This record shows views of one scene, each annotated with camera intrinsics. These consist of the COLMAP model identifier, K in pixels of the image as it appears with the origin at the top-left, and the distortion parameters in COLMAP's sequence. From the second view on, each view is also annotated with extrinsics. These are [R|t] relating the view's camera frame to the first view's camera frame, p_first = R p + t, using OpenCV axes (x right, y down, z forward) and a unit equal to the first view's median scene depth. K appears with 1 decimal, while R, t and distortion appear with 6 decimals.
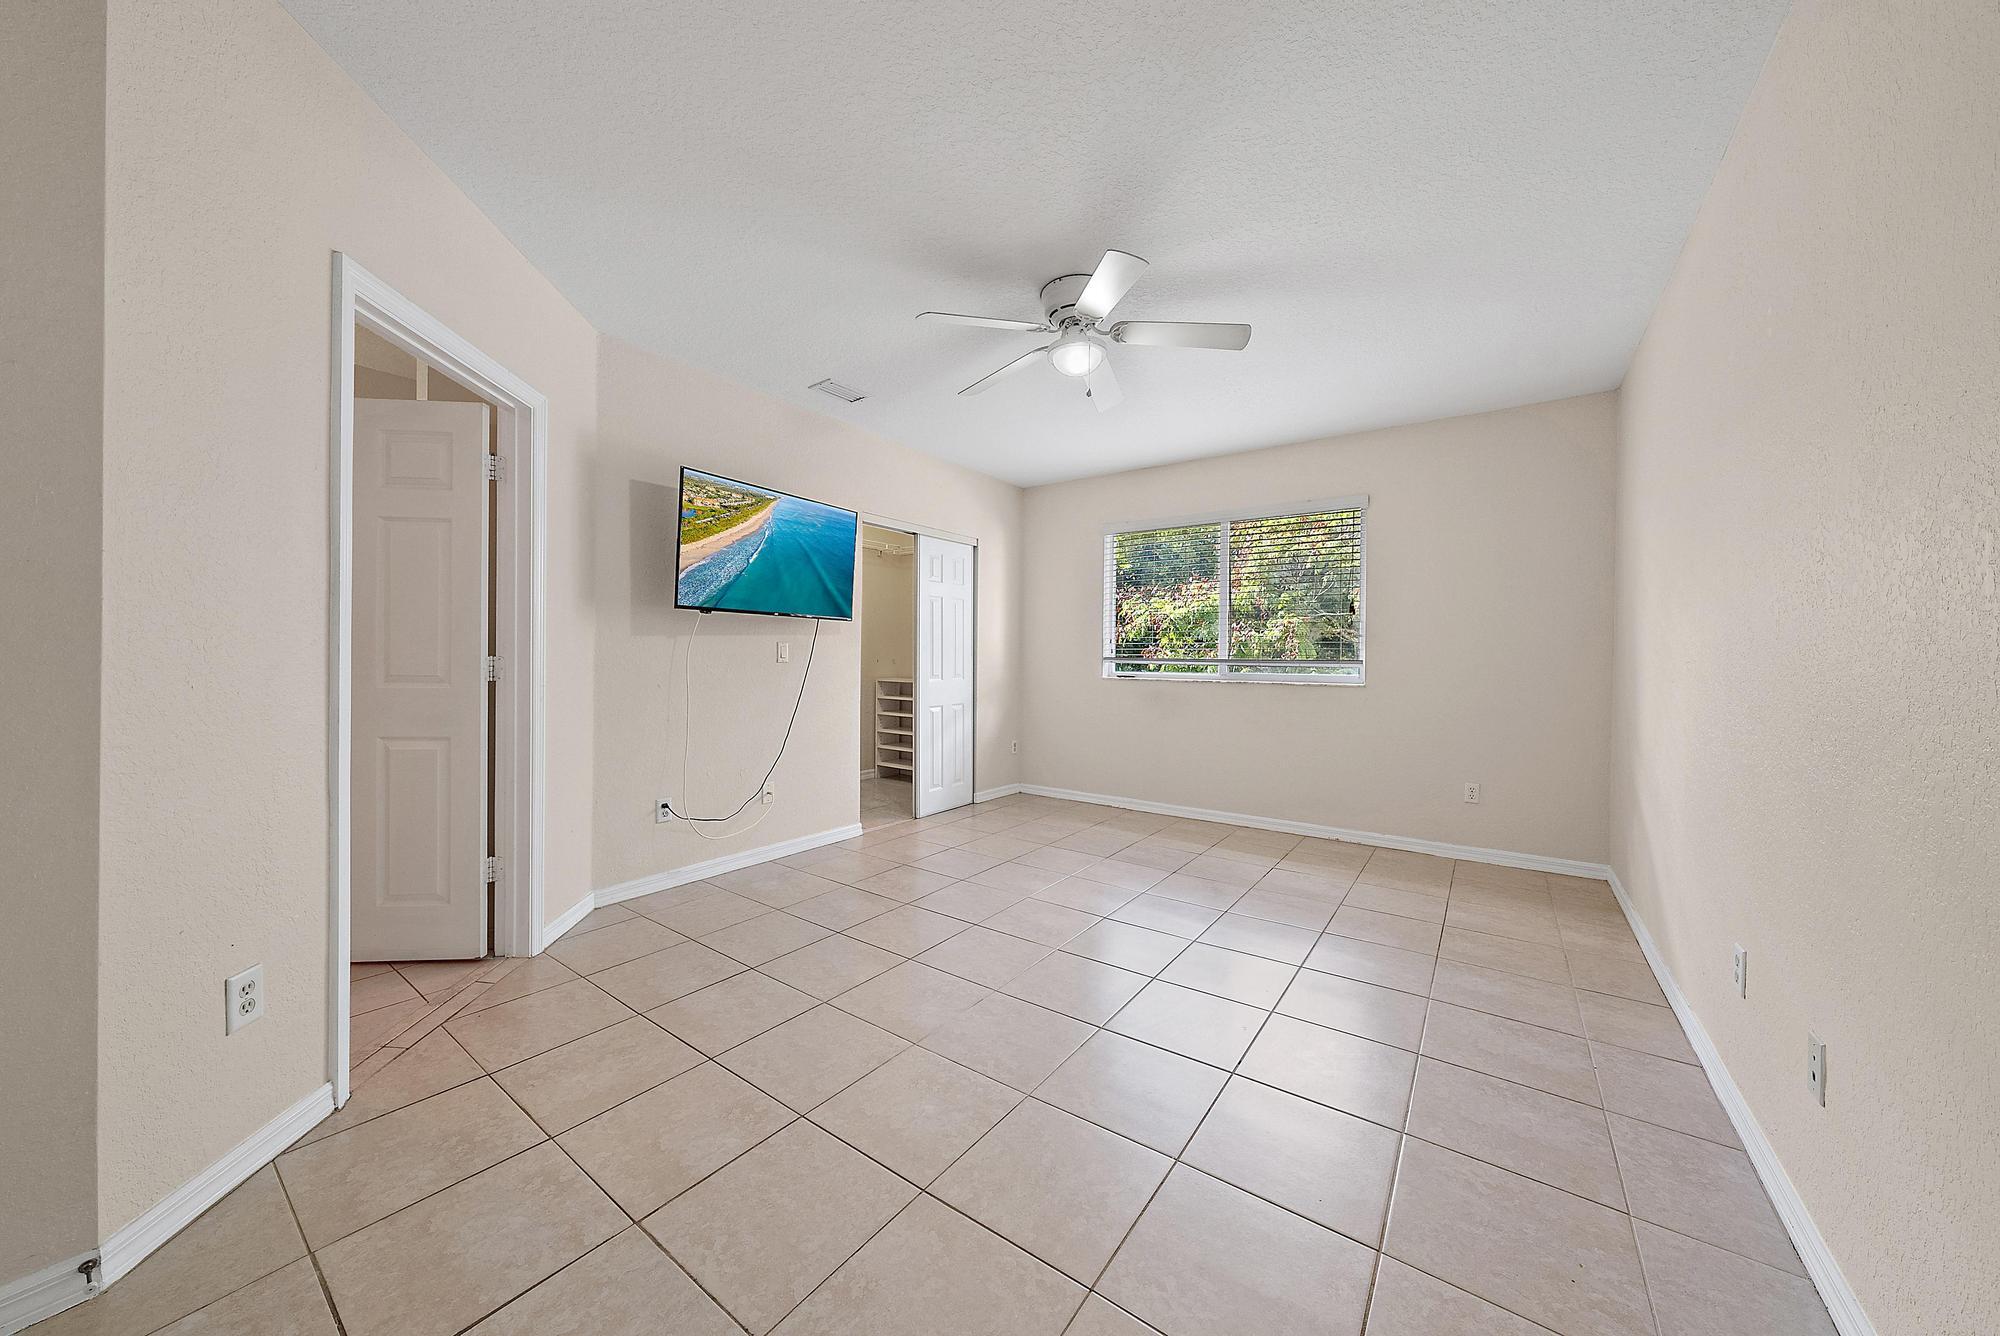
lens RADIAL K [[679.9, 0, 1000.0], [0, 679.9, 668.0], [0, 0, 1]] dist [-0.000495, -0.000046]
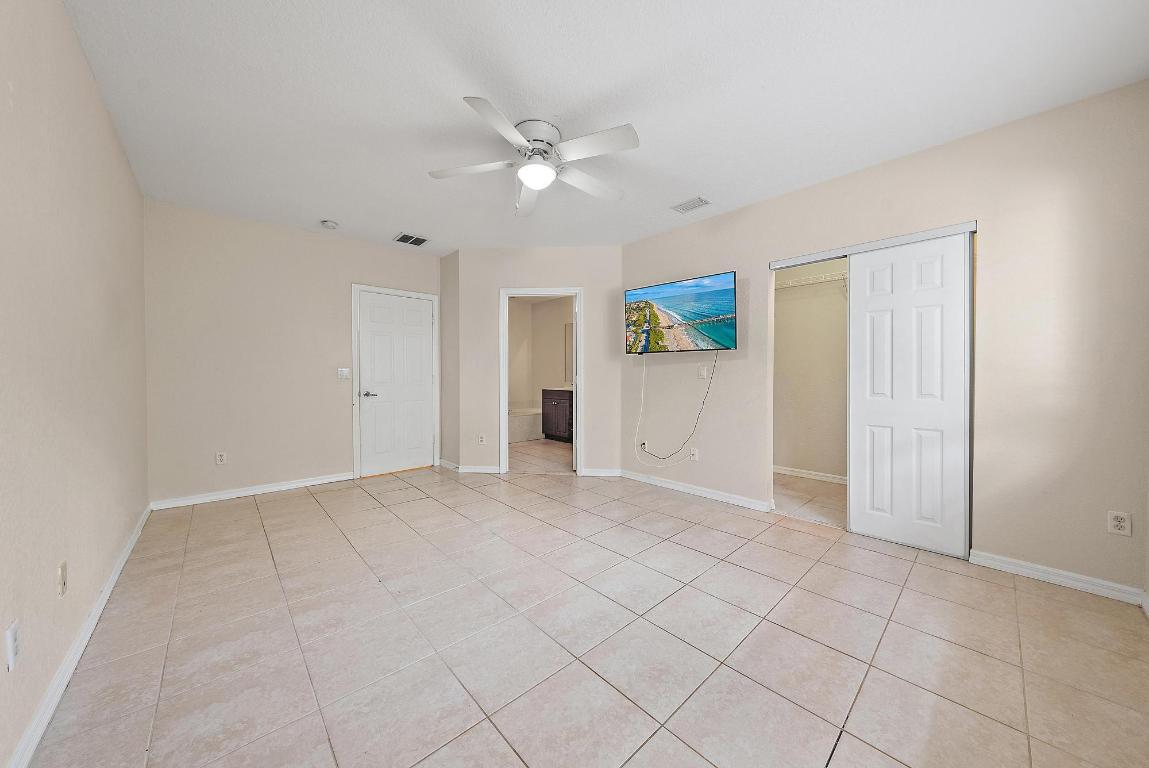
lens RADIAL K [[390.6, 0, 574.5], [0, 390.6, 384.0], [0, 0, 1]] dist [-0.000495, -0.000046]
pose [[-0.201271, 0.014032, -0.979435, 0.561971], [-0.013679, 0.999760, 0.017134, -0.006639], [0.979440, 0.016846, -0.201031, 0.741948]]
